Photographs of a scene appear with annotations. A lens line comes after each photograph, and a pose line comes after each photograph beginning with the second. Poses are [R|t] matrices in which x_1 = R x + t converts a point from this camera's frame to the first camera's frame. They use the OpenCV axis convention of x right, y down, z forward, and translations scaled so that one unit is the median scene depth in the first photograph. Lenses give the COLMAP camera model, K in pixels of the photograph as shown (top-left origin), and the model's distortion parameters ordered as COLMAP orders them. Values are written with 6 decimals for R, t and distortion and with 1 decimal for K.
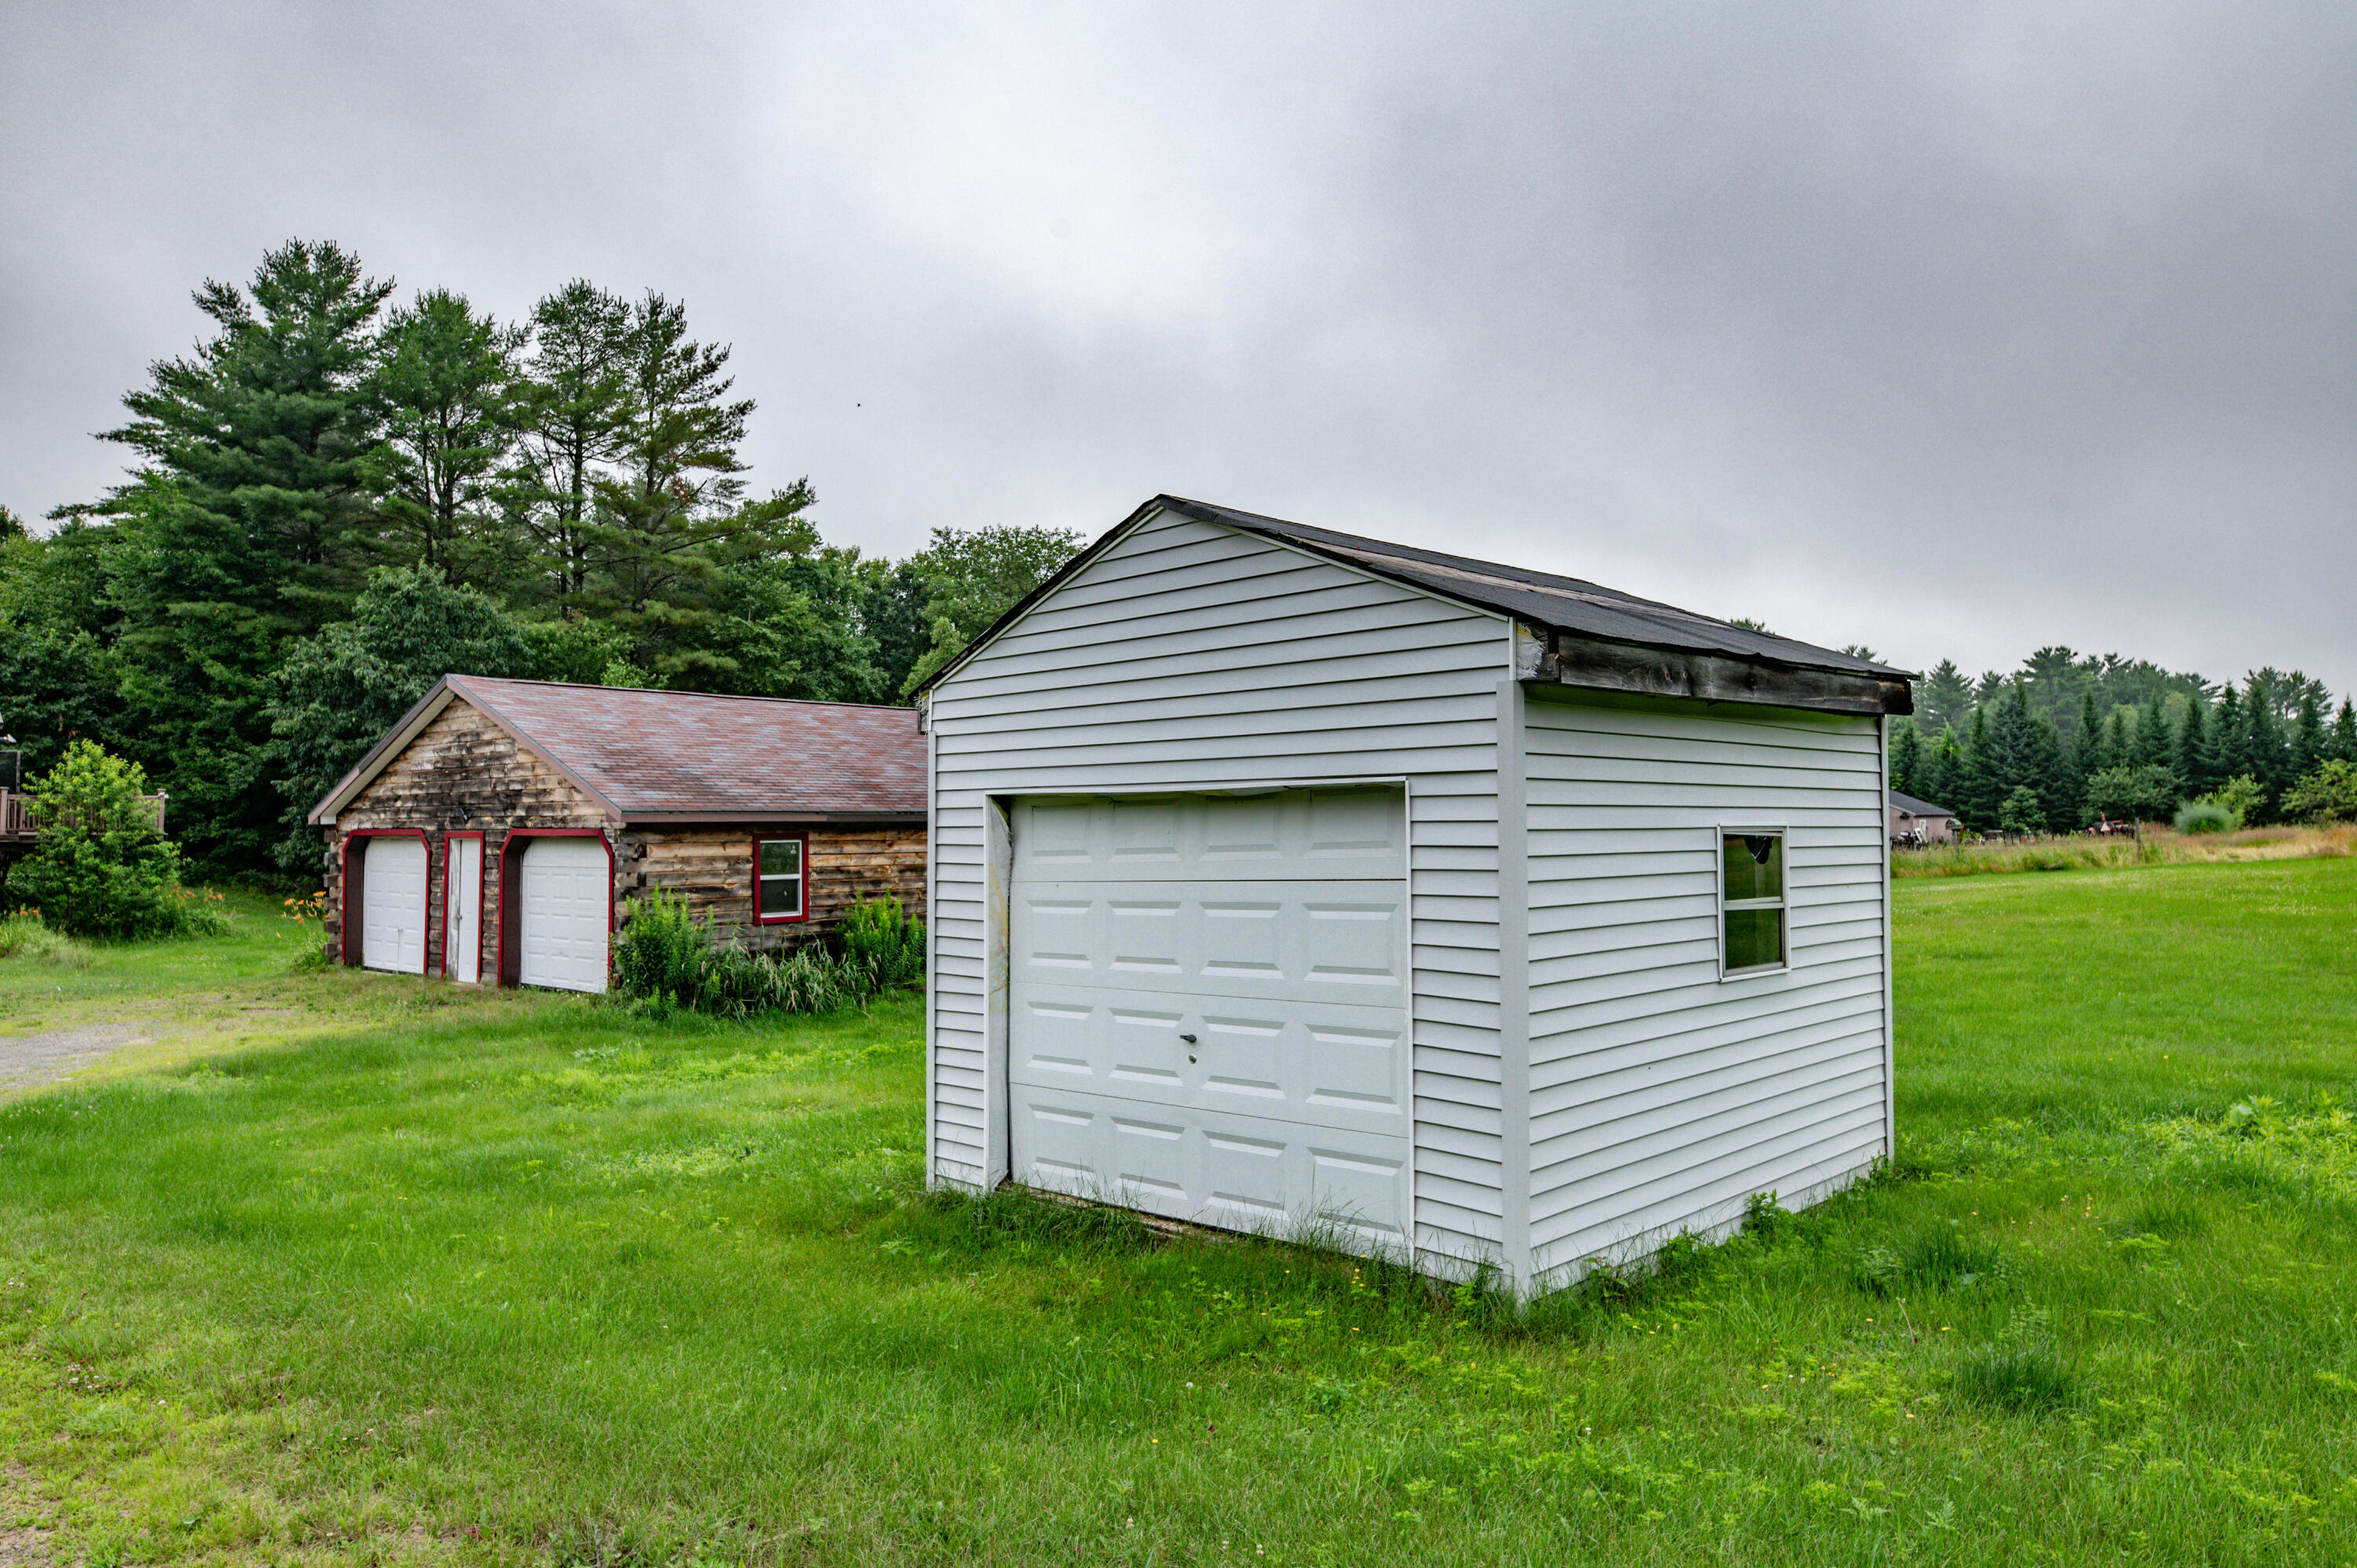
lens RADIAL K [[1509.7, 0, 1191.8], [0, 1509.7, 785.7], [0, 0, 1]] dist [0.022096, -0.013746]
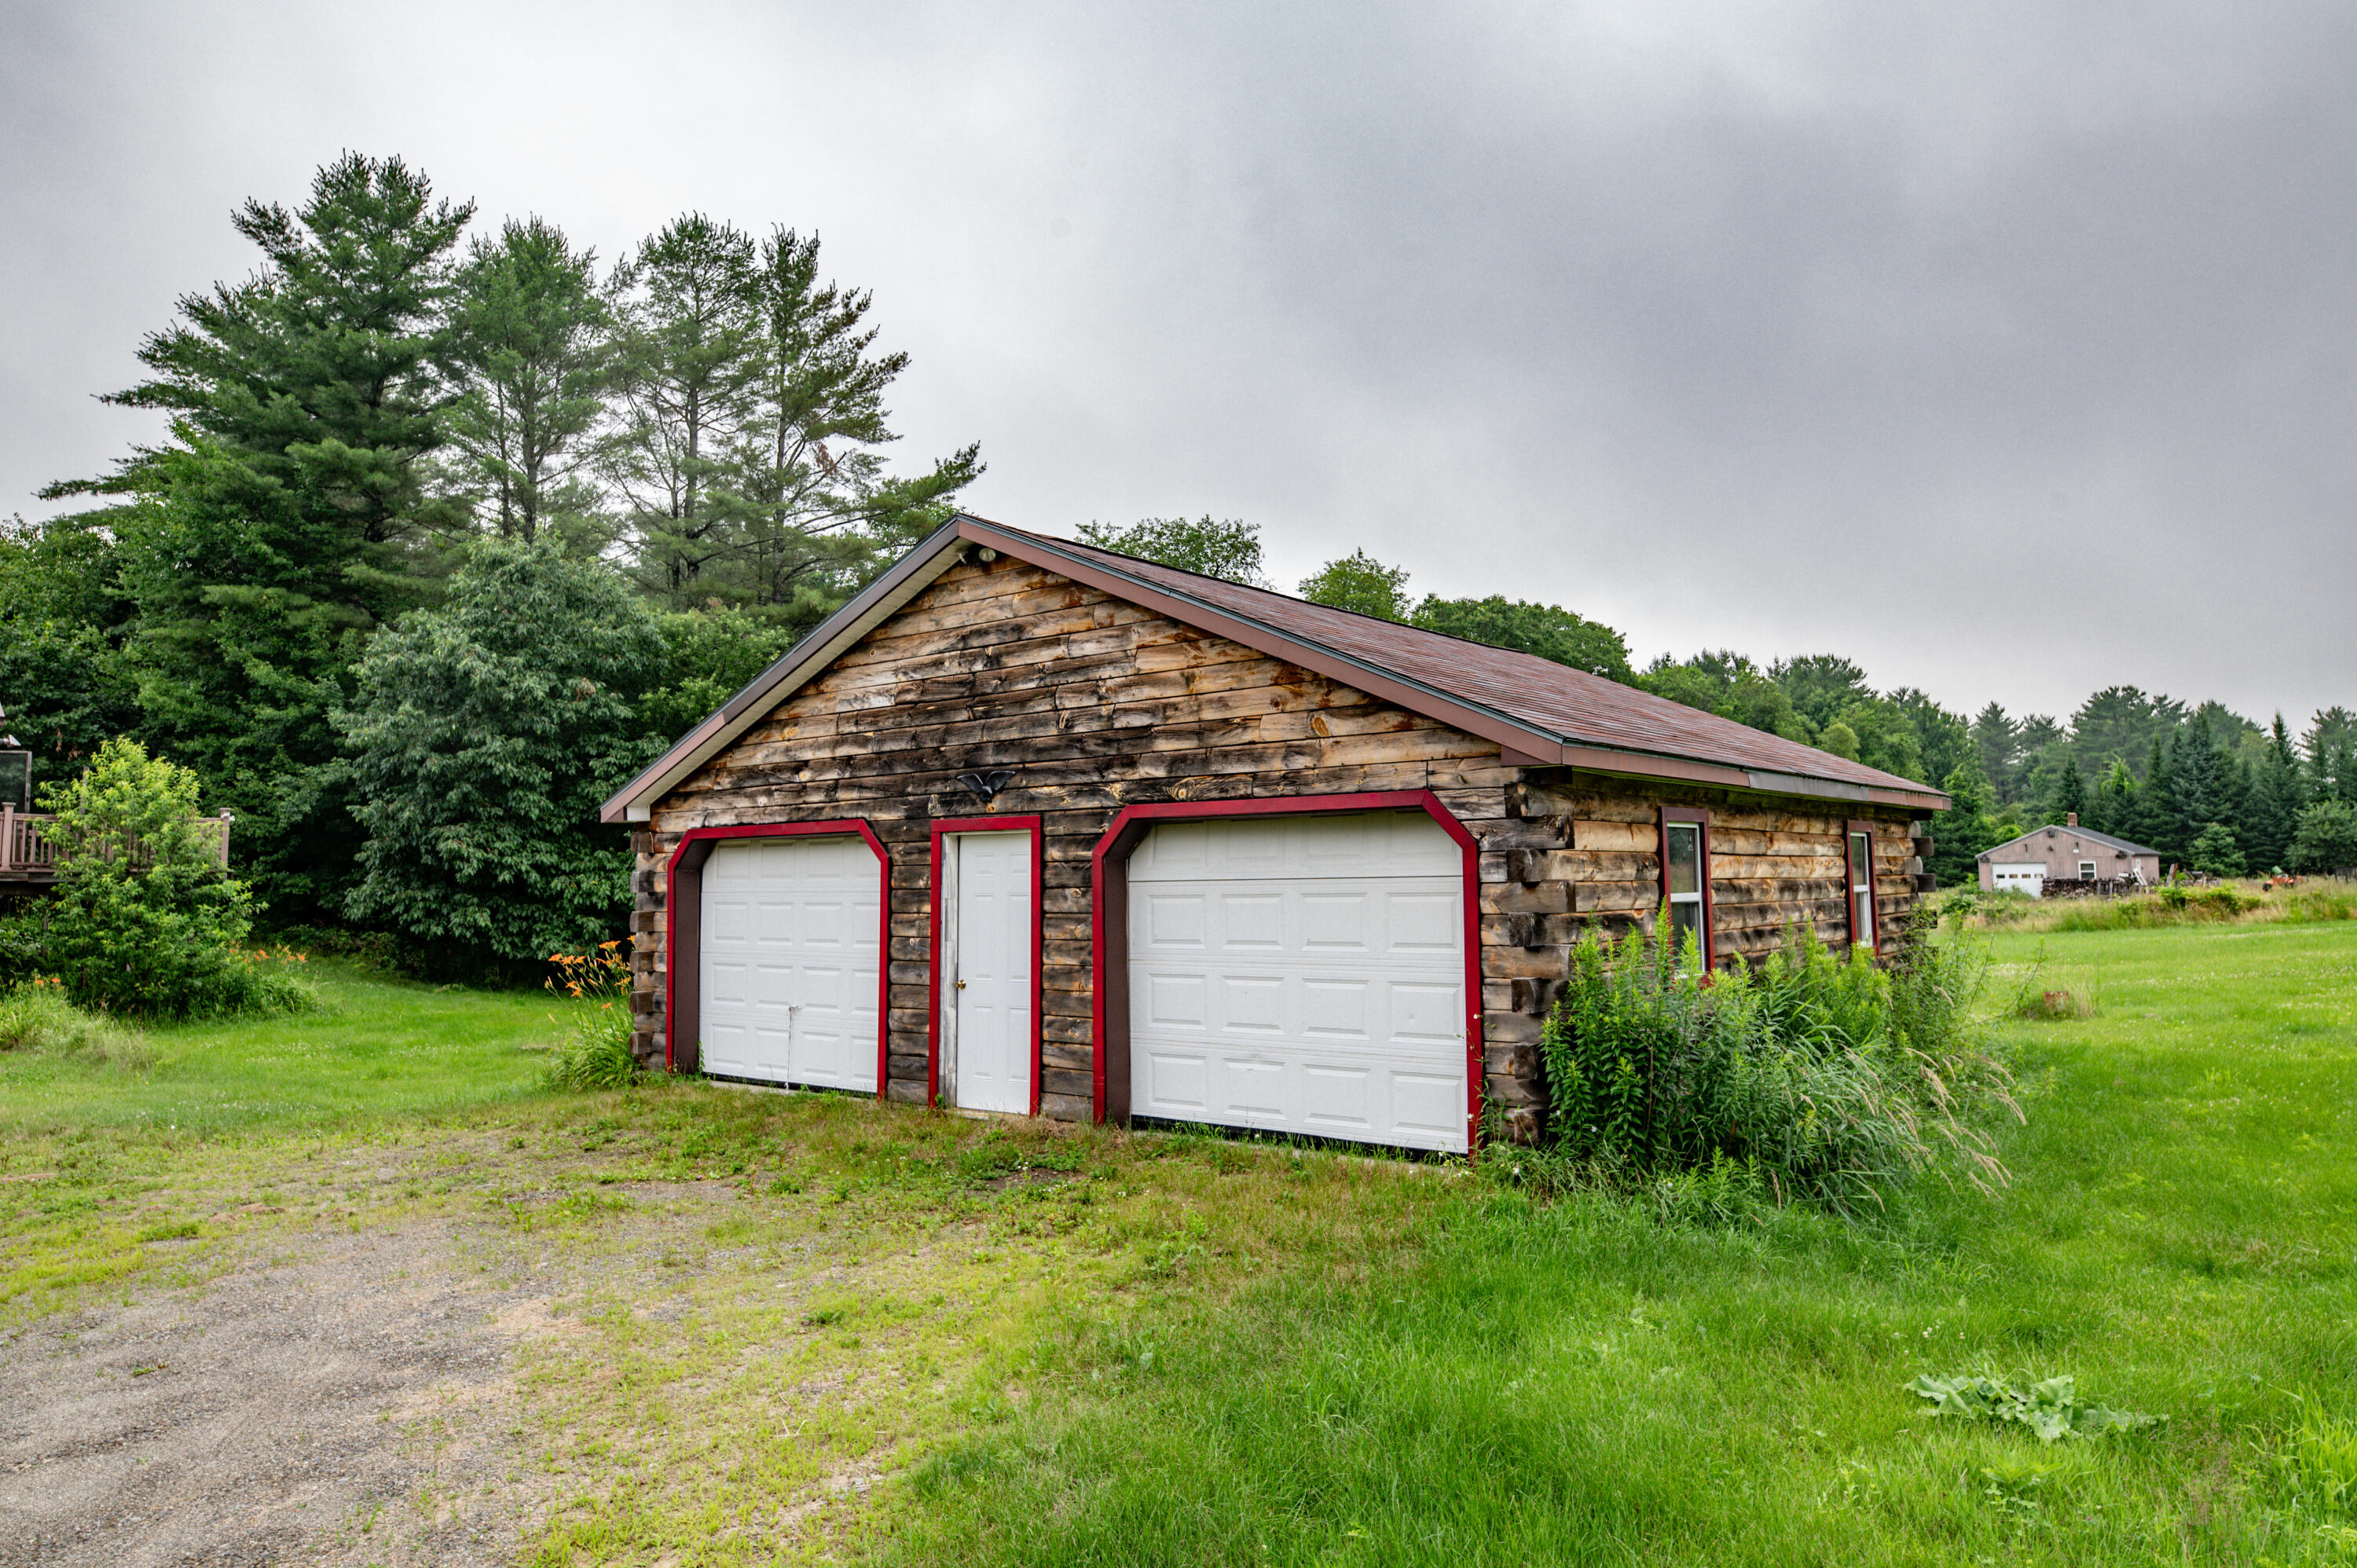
lens RADIAL K [[1509.7, 0, 1186.0], [0, 1509.7, 790.7], [0, 0, 1]] dist [0.022096, -0.013746]
pose [[0.999783, -0.006586, 0.019745, -0.177582], [0.007274, 0.999362, -0.034973, 0.016641], [-0.019502, 0.035110, 0.999193, 0.203833]]
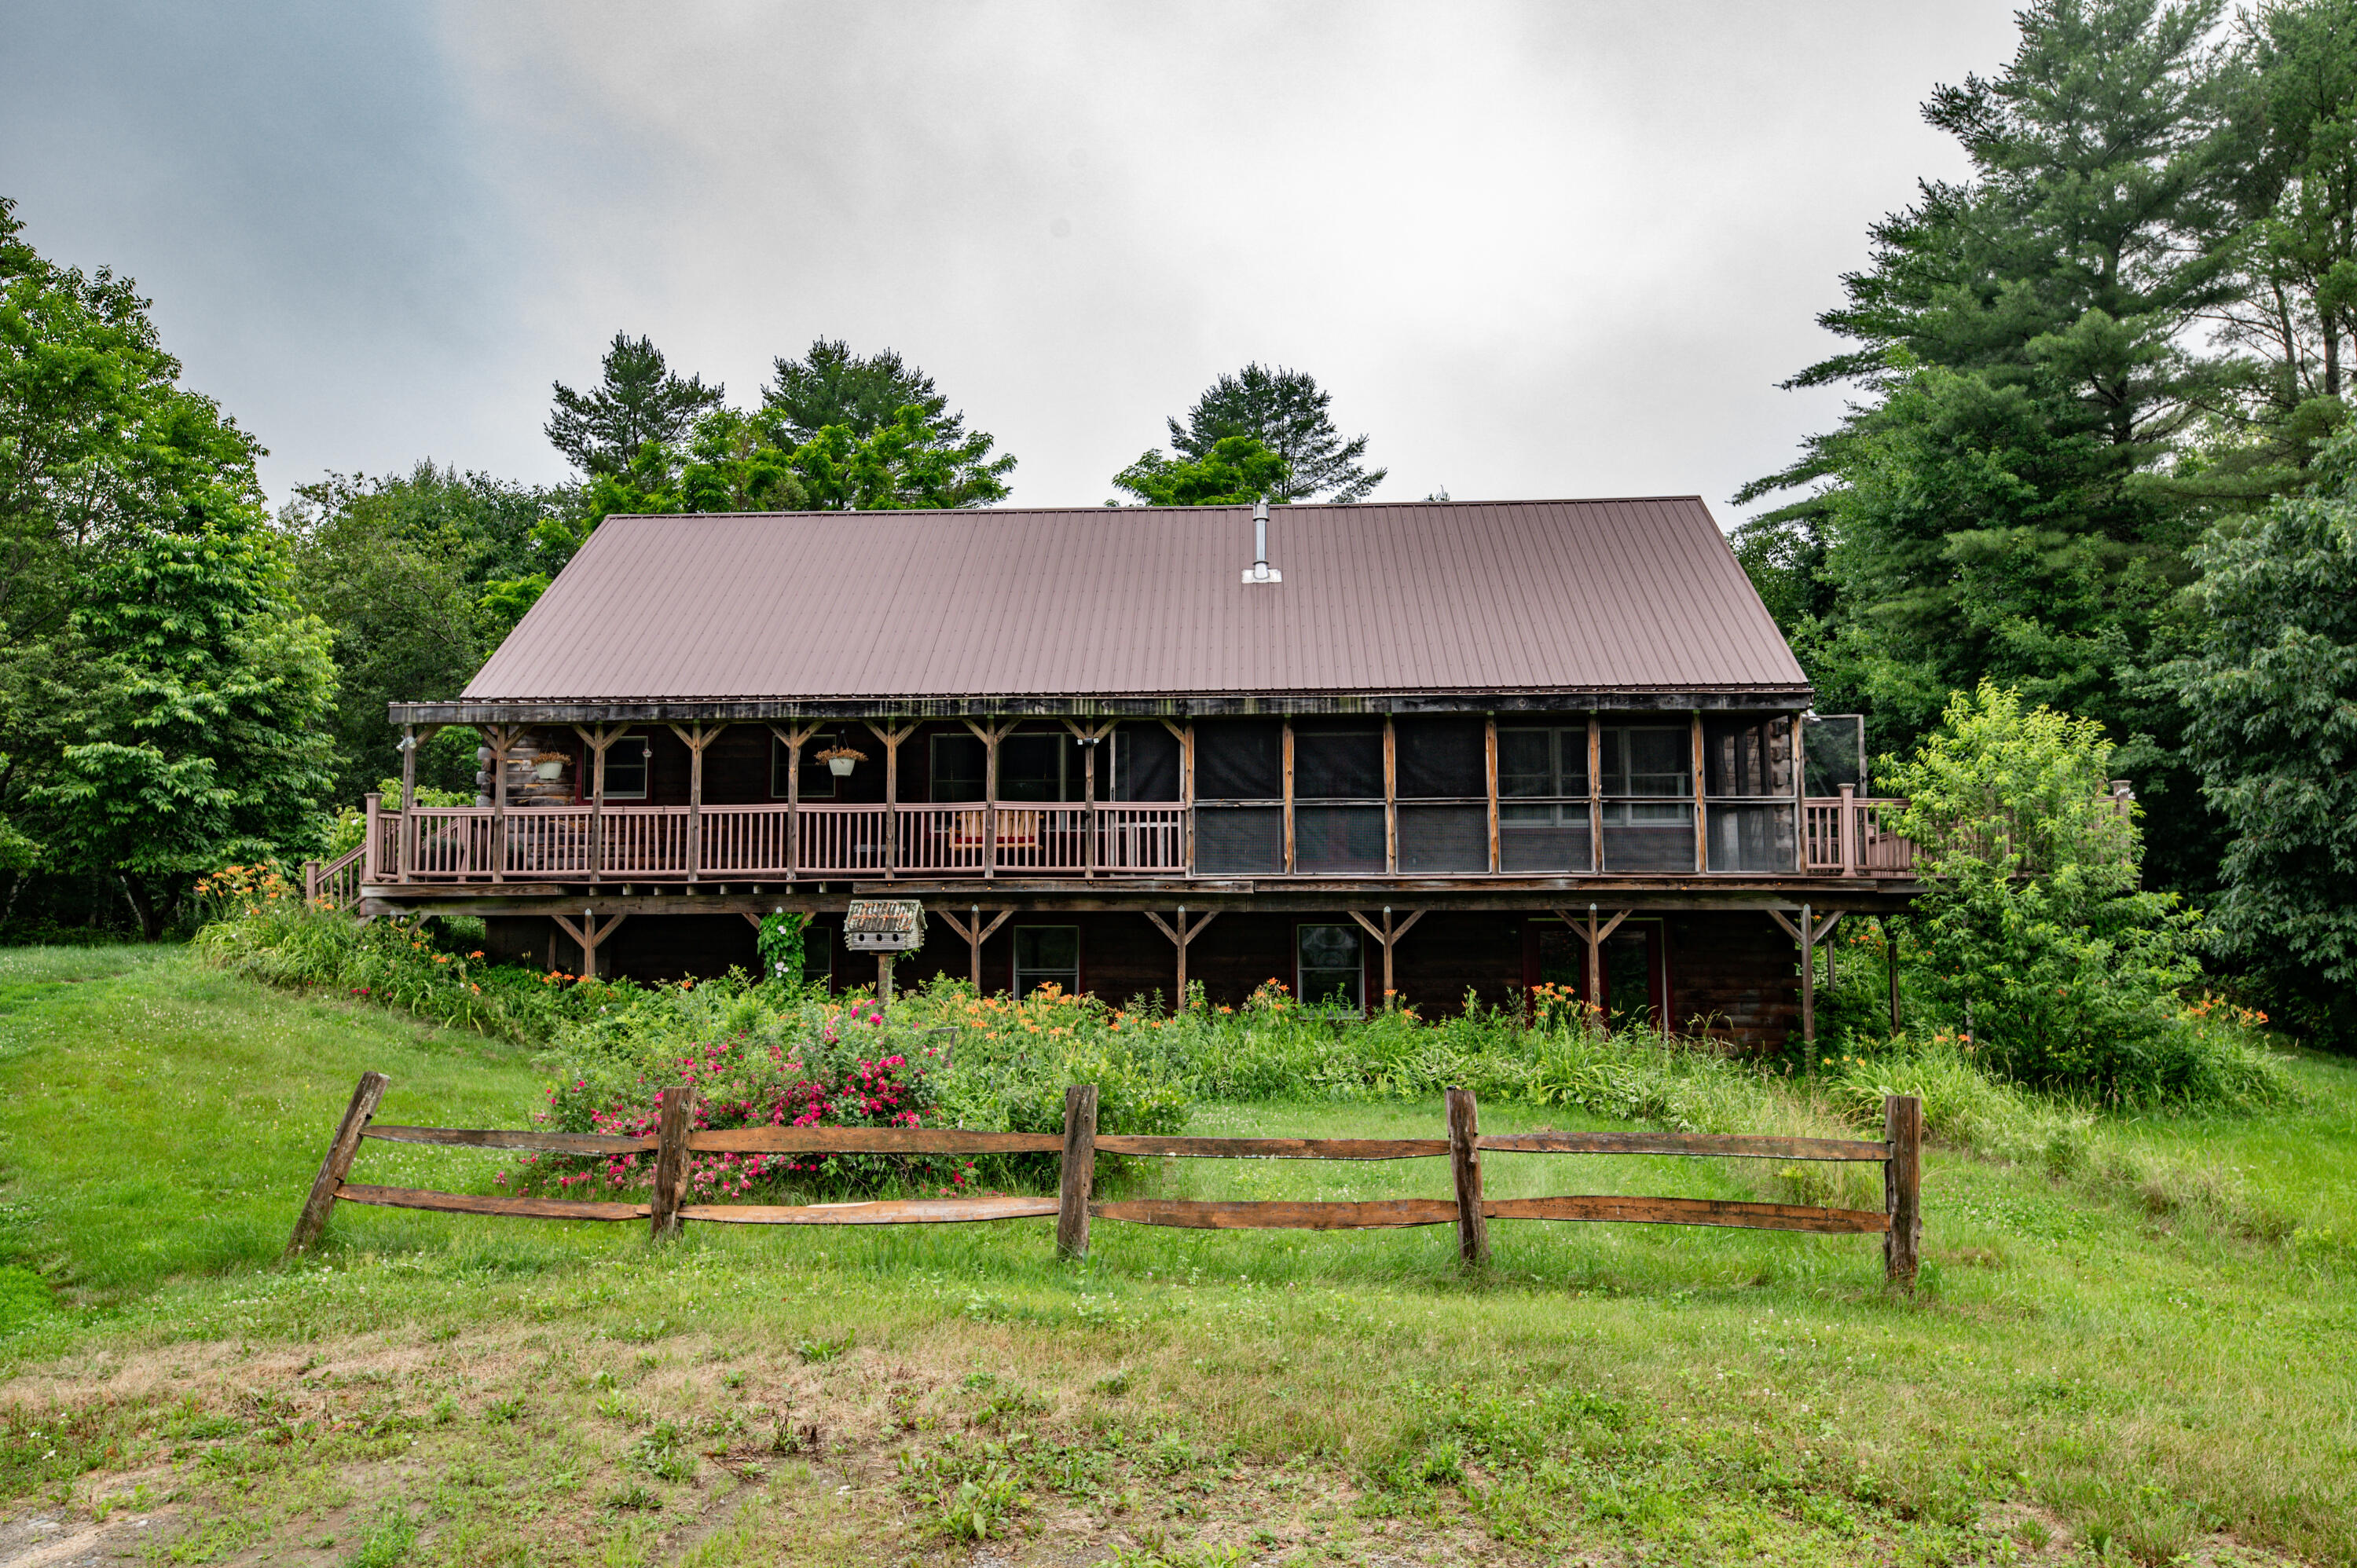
lens RADIAL K [[1507.2, 0, 1180.7], [0, 1507.2, 787.7], [0, 0, 1]] dist [0.014765, -0.011349]
pose [[0.592807, -0.073650, -0.801970, -0.355312], [0.020857, 0.996880, -0.076132, 0.025273], [0.805074, 0.028405, 0.592494, 0.364869]]
